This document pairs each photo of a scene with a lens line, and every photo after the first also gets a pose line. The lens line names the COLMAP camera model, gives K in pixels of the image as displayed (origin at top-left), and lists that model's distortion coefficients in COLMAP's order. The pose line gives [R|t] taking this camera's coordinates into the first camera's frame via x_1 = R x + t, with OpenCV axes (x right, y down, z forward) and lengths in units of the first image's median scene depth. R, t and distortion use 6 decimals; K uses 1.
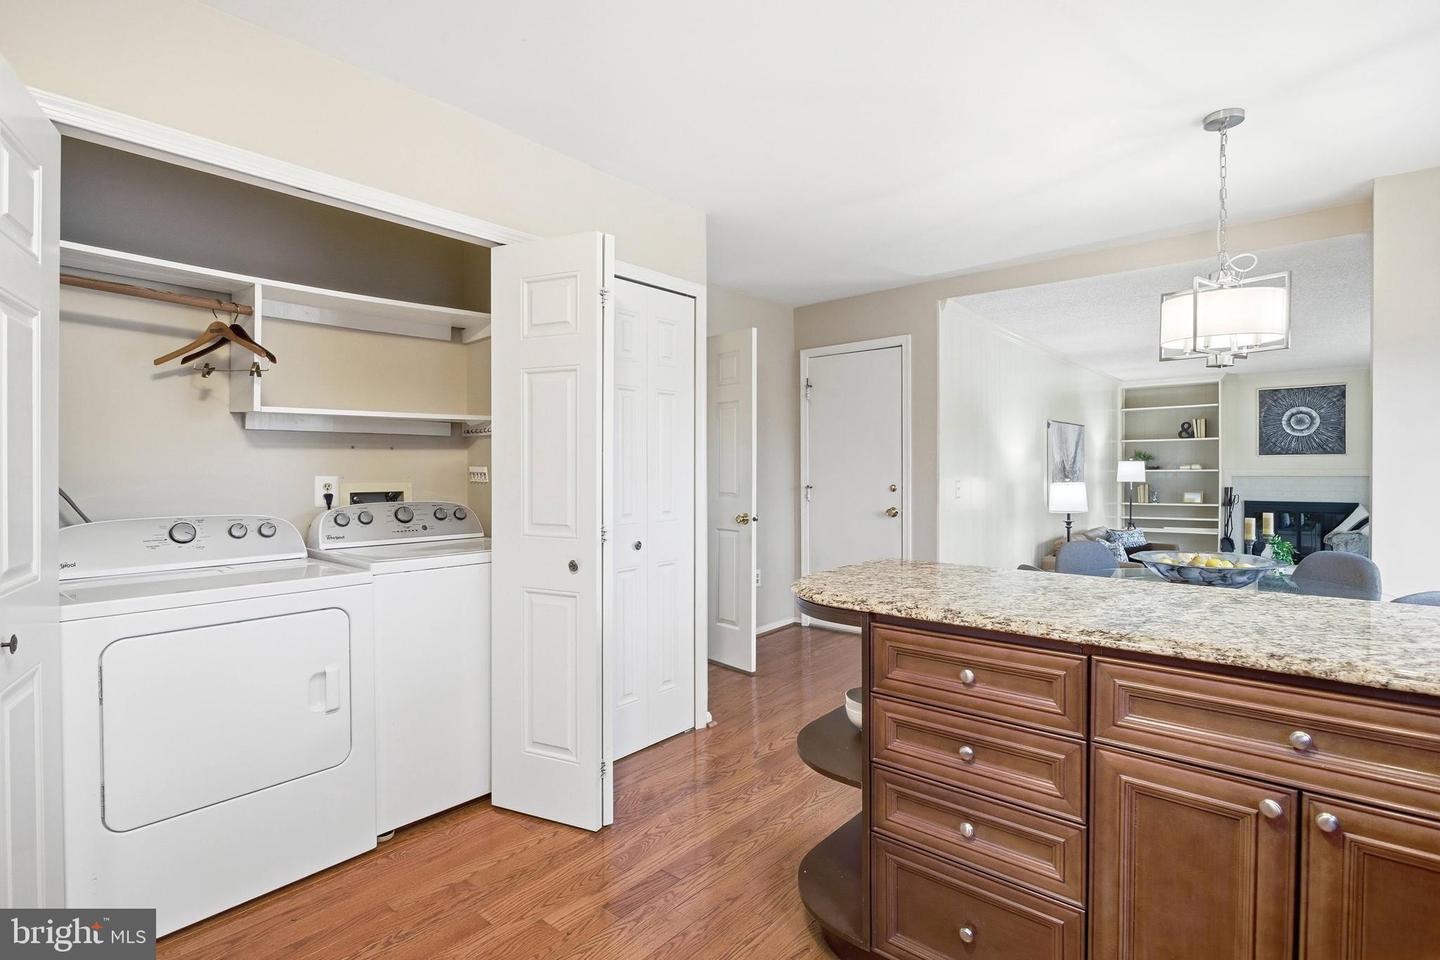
lens RADIAL K [[684.5, 0, 728.8], [0, 684.5, 480.4], [0, 0, 1]] dist [-0.014812, 0.000403]
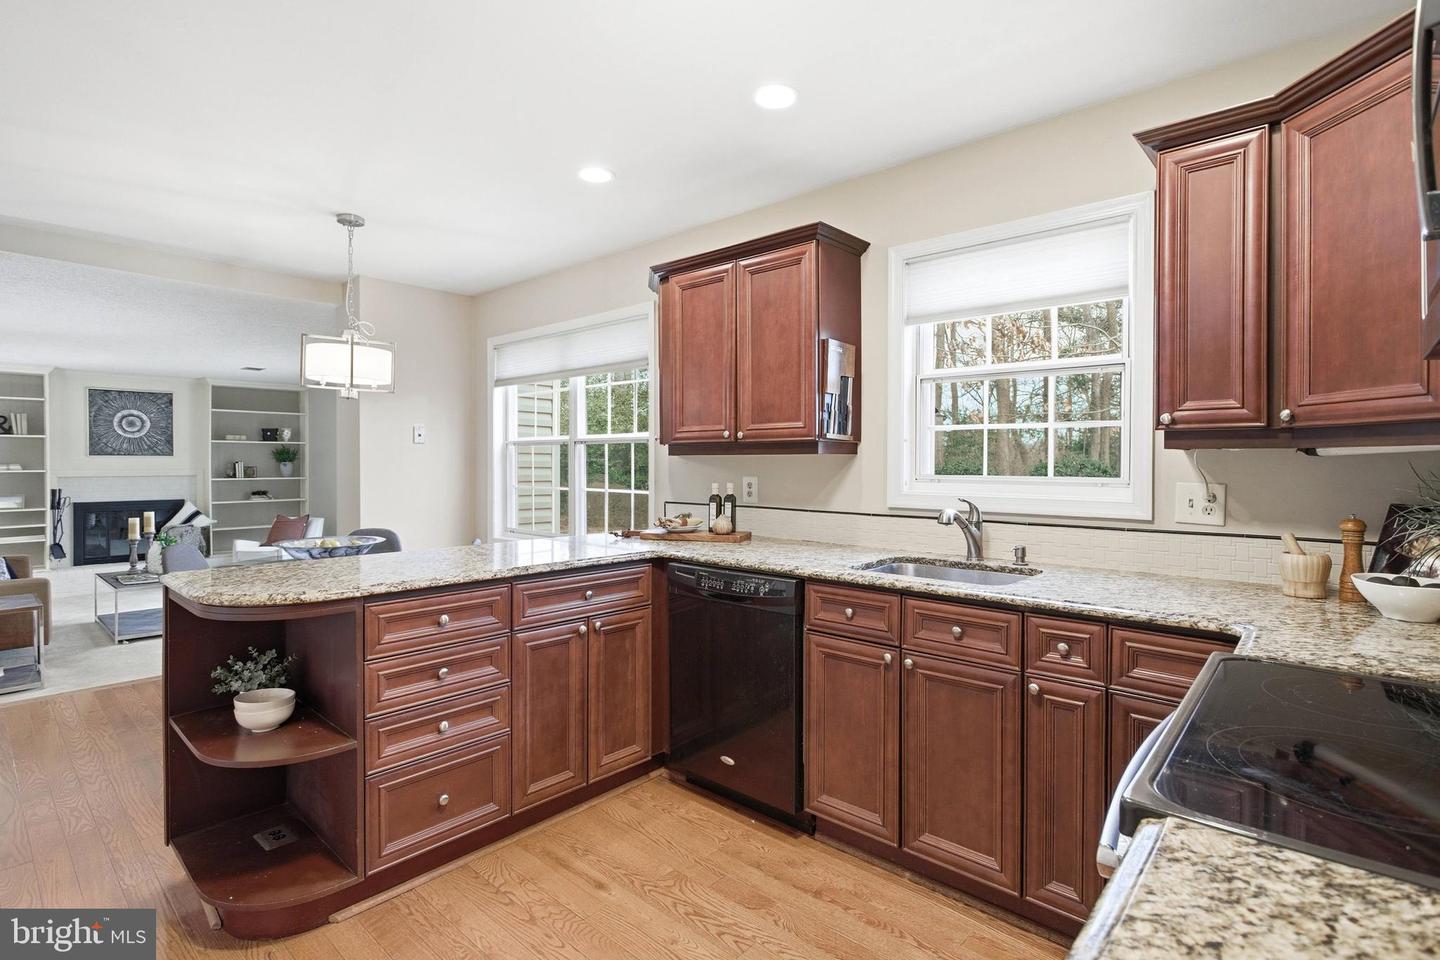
lens RADIAL K [[684.5, 0, 731.1], [0, 684.5, 470.8], [0, 0, 1]] dist [-0.014812, 0.000403]
pose [[0.024501, -0.005929, 0.999682, -0.177618], [0.017026, 0.999840, 0.005512, -0.004812], [-0.999555, 0.016885, 0.024598, 0.055872]]
